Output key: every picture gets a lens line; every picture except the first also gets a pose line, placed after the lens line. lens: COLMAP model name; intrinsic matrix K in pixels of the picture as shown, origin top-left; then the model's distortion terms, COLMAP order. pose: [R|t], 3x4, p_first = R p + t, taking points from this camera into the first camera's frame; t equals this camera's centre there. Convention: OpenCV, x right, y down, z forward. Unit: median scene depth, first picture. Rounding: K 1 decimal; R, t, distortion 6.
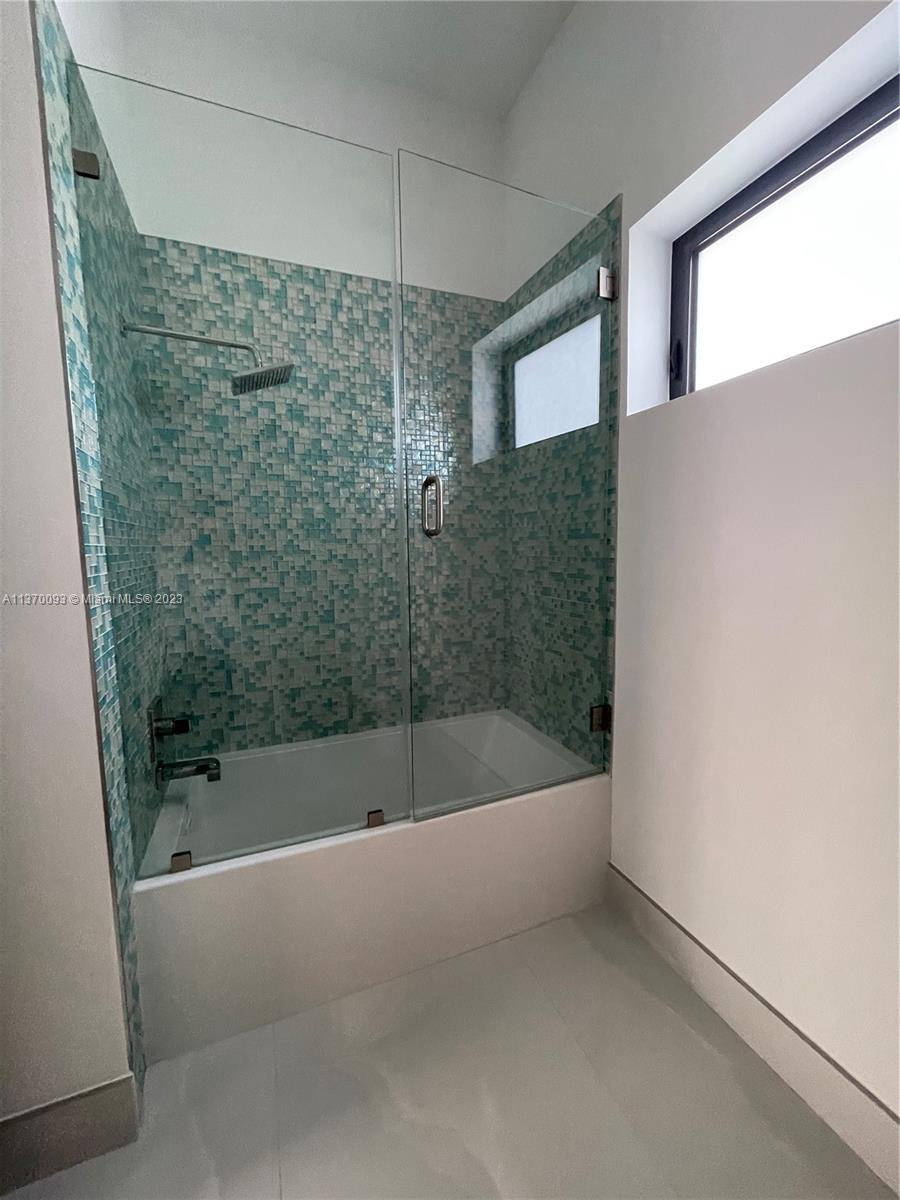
lens RADIAL K [[484.4, 0, 456.5], [0, 484.4, 595.2], [0, 0, 1]] dist [-0.000325, -0.001079]
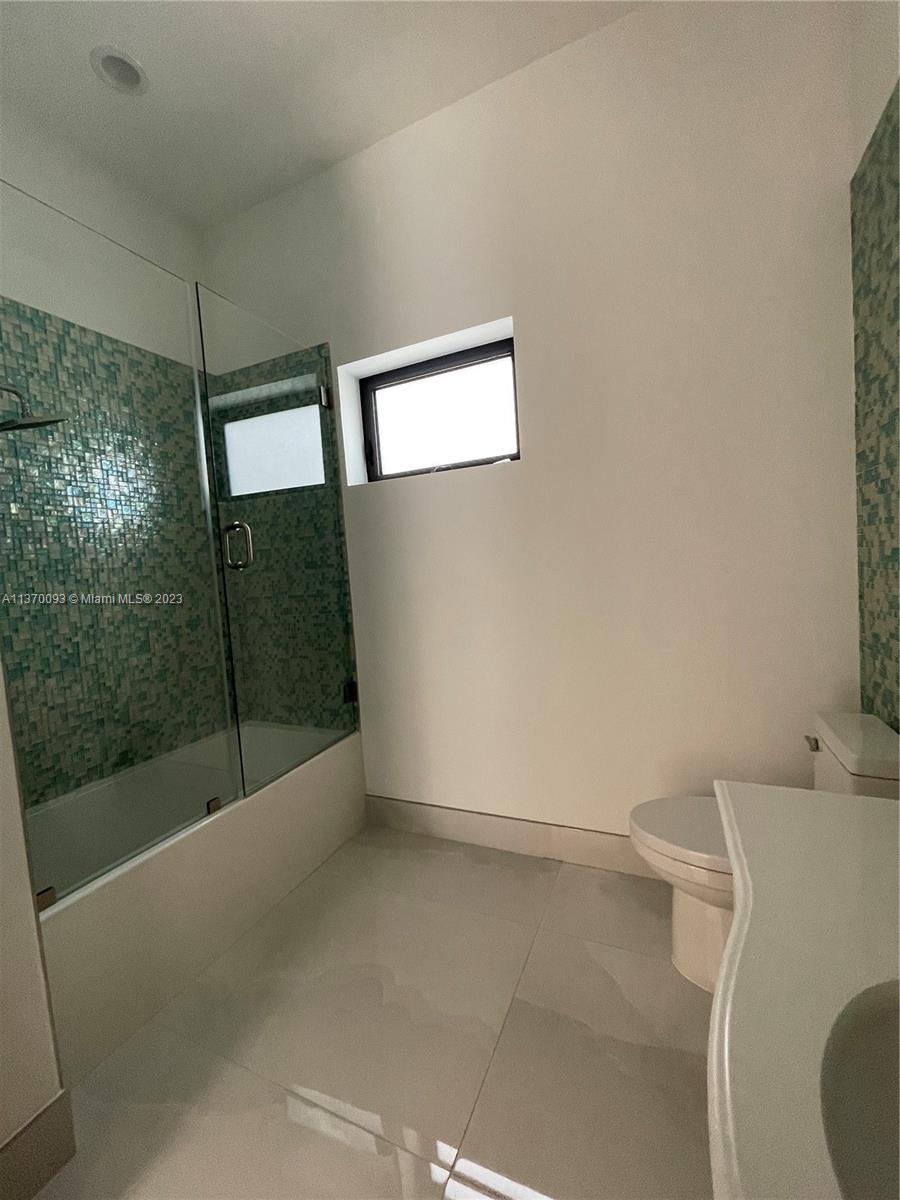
lens RADIAL K [[484.4, 0, 448.0], [0, 484.4, 601.9], [0, 0, 1]] dist [-0.000325, -0.001079]
pose [[0.730820, -0.086661, 0.677046, -0.380171], [0.128756, 0.991603, -0.012059, 0.039308], [-0.670316, 0.095986, 0.735842, -0.231833]]
